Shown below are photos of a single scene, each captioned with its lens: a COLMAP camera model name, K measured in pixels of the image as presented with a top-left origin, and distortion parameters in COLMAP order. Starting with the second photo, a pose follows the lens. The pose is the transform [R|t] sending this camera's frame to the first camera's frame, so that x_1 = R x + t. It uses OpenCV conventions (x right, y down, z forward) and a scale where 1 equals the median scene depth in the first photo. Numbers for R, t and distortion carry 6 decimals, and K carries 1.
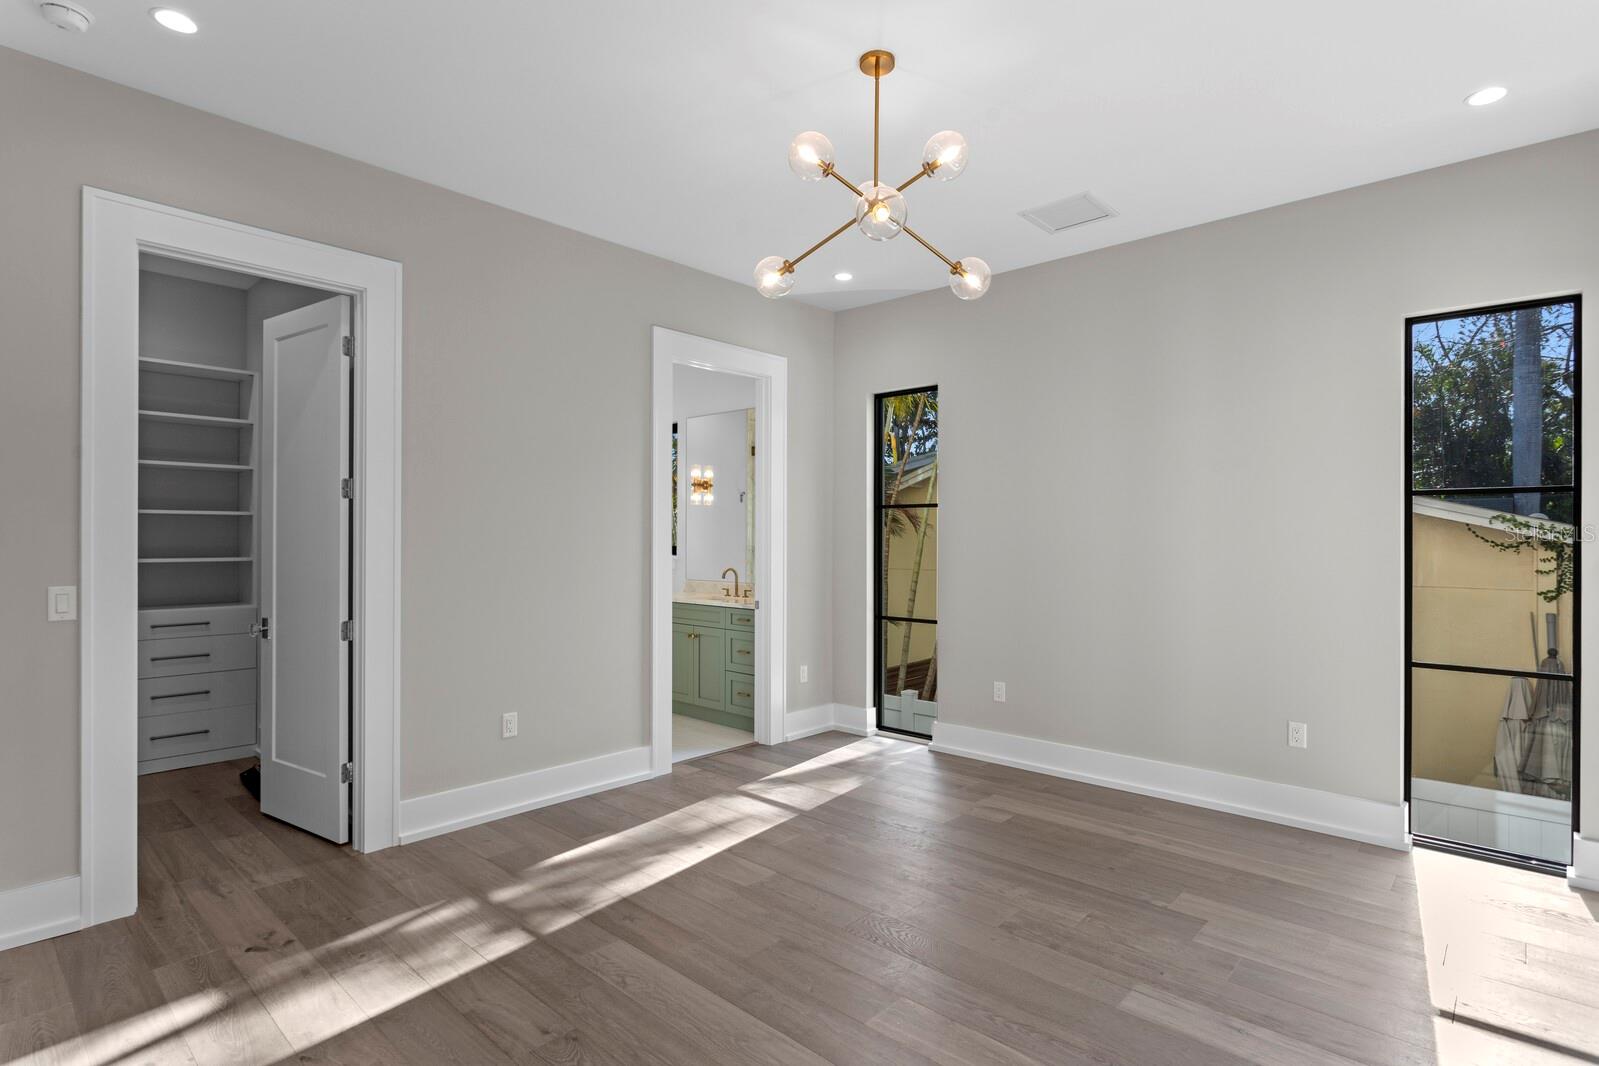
lens RADIAL K [[787.0, 0, 795.5], [0, 787.0, 530.5], [0, 0, 1]] dist [-0.003363, 0.001171]
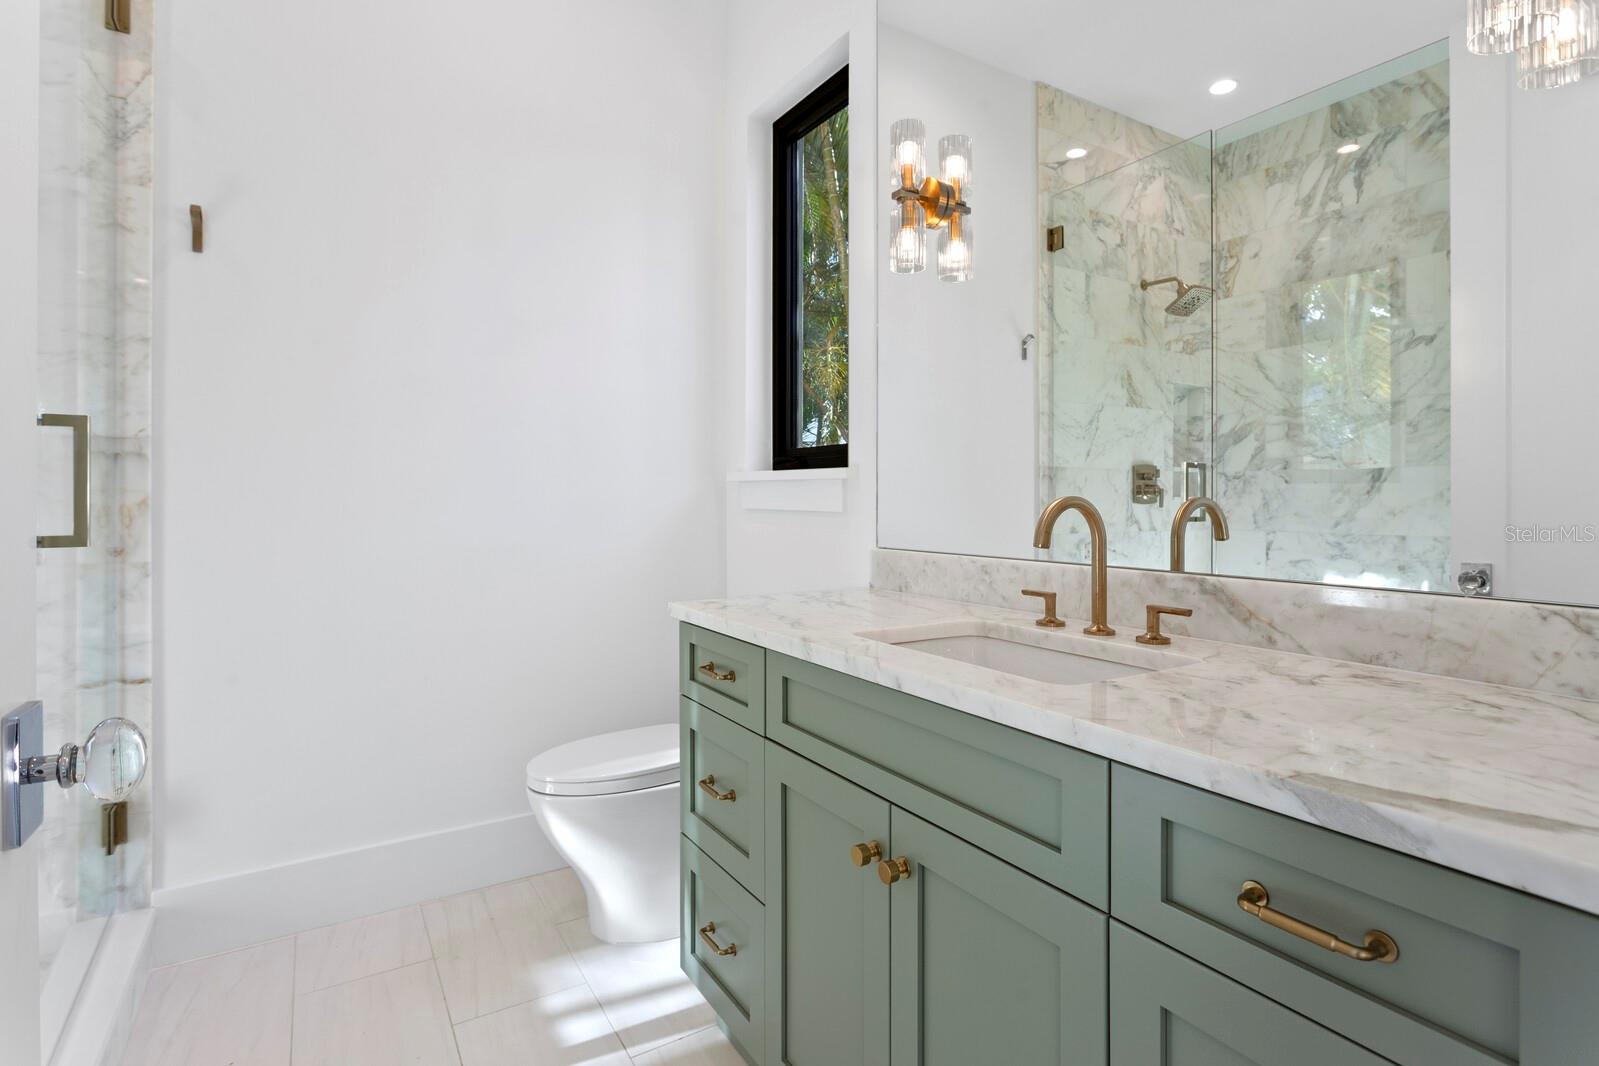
lens RADIAL K [[787.0, 0, 795.5], [0, 787.0, 530.5], [0, 0, 1]] dist [-0.003363, 0.001171]
pose [[0.960920, 0.007875, -0.276715, -0.095181], [0.005006, 0.998937, 0.045814, 0.046517], [0.276782, -0.045409, 0.959859, 0.778756]]
